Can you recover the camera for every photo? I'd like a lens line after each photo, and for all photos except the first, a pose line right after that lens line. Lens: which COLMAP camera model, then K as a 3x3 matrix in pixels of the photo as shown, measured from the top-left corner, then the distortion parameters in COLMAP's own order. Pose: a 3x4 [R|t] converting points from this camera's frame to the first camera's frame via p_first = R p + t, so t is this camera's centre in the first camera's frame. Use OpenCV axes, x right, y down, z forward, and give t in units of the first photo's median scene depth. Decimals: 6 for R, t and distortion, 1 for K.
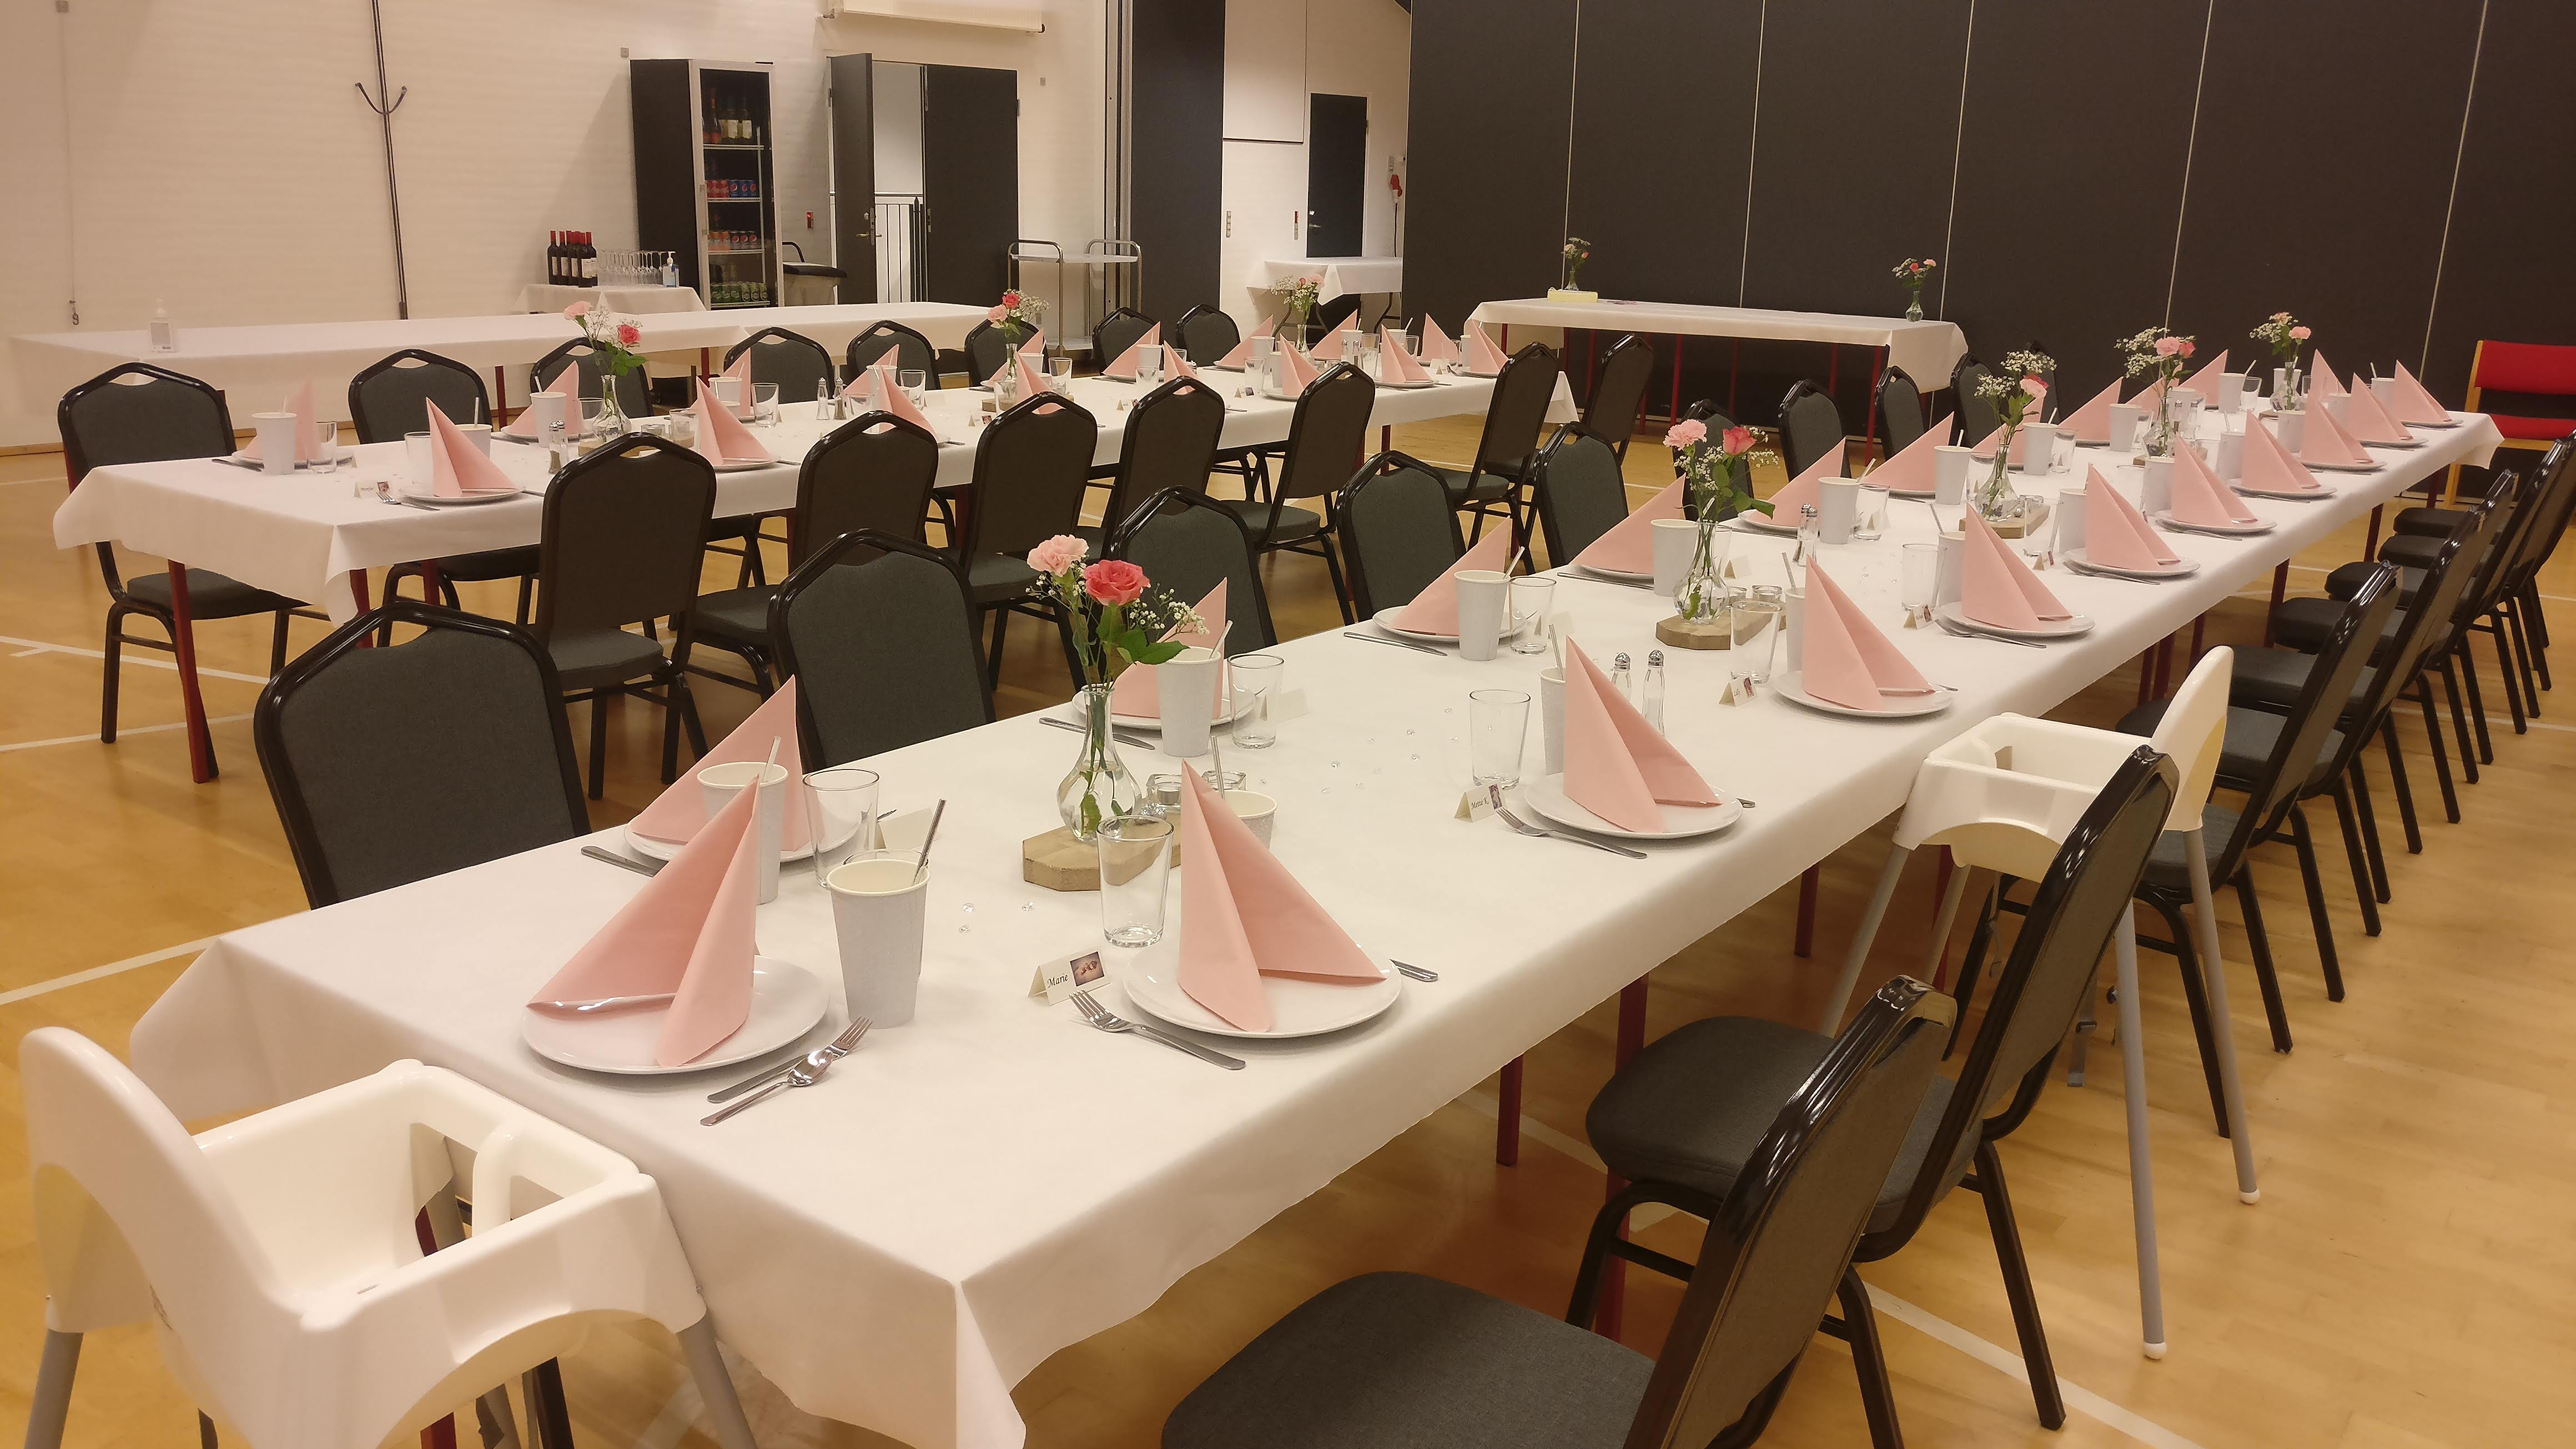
lens RADIAL K [[2026.0, 0, 1332.3], [0, 2026.0, 724.4], [0, 0, 1]] dist [-0.052244, 0.092009]
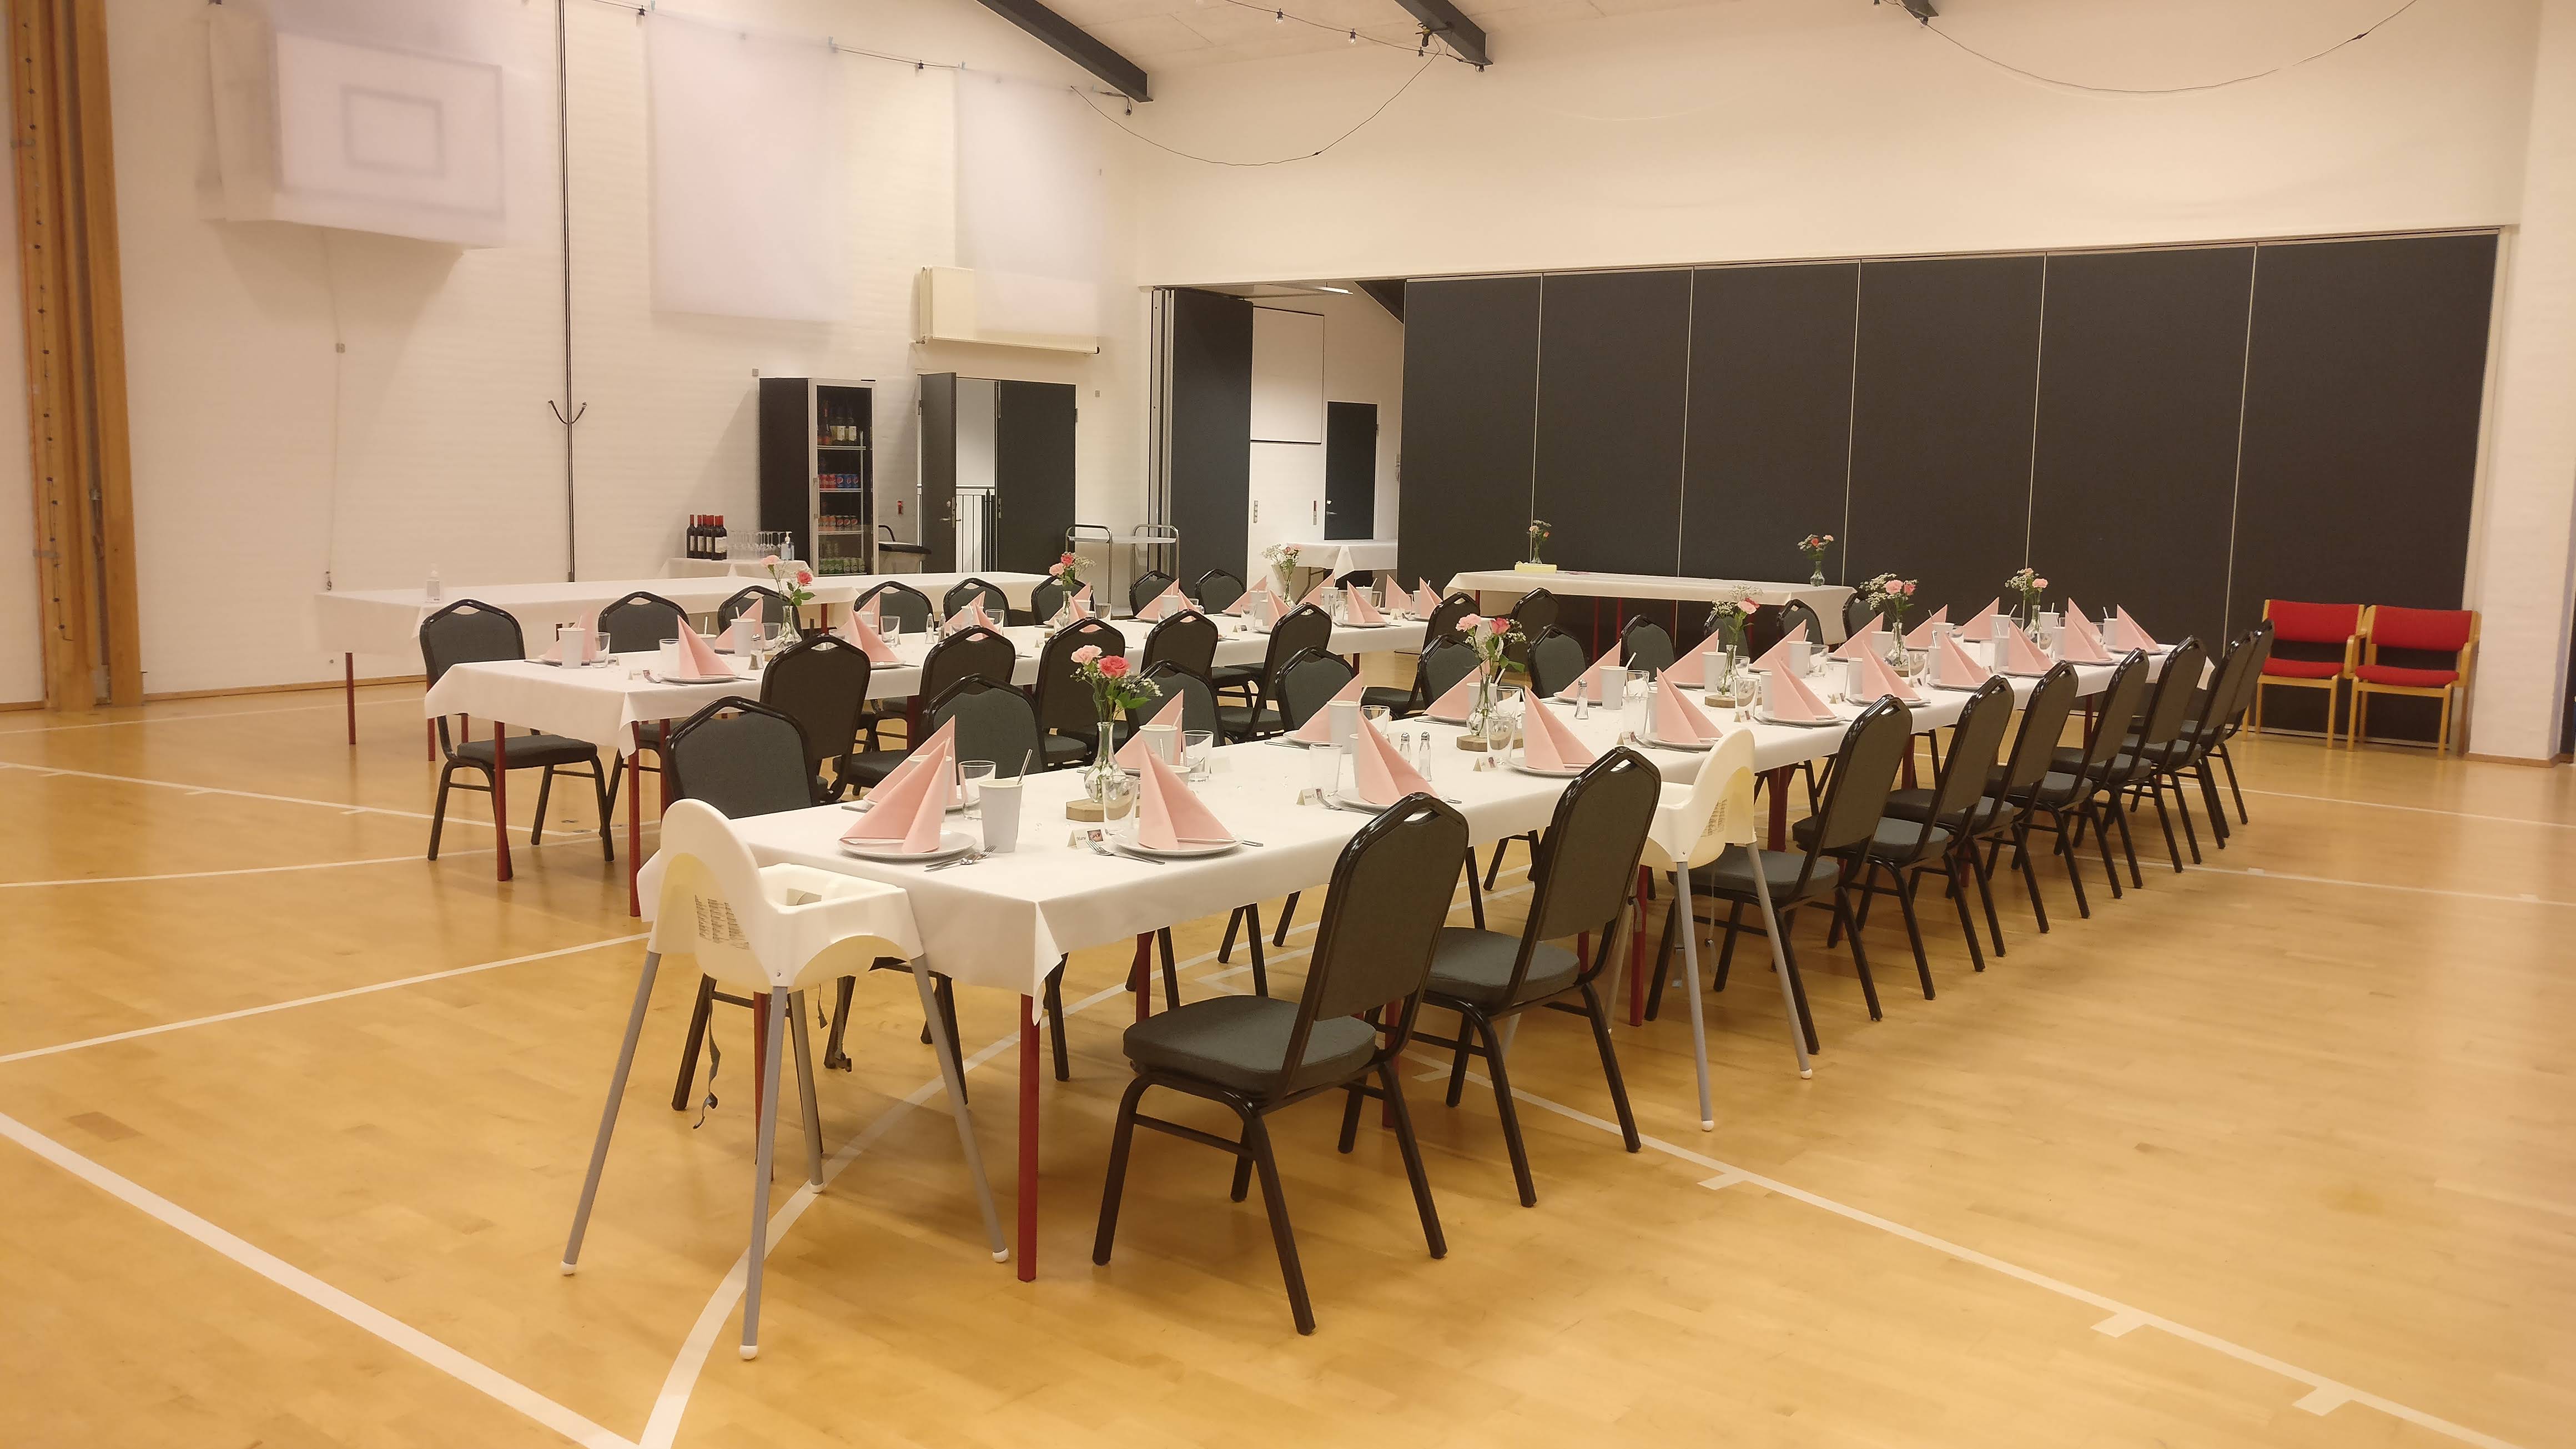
lens RADIAL K [[2026.0, 0, 1294.1], [0, 2026.0, 724.0], [0, 0, 1]] dist [-0.052244, 0.092009]
pose [[0.999084, 0.001992, -0.042745, 0.029213], [-0.007953, 0.990158, -0.139729, 0.049368], [0.042045, 0.139941, 0.989267, -0.182695]]
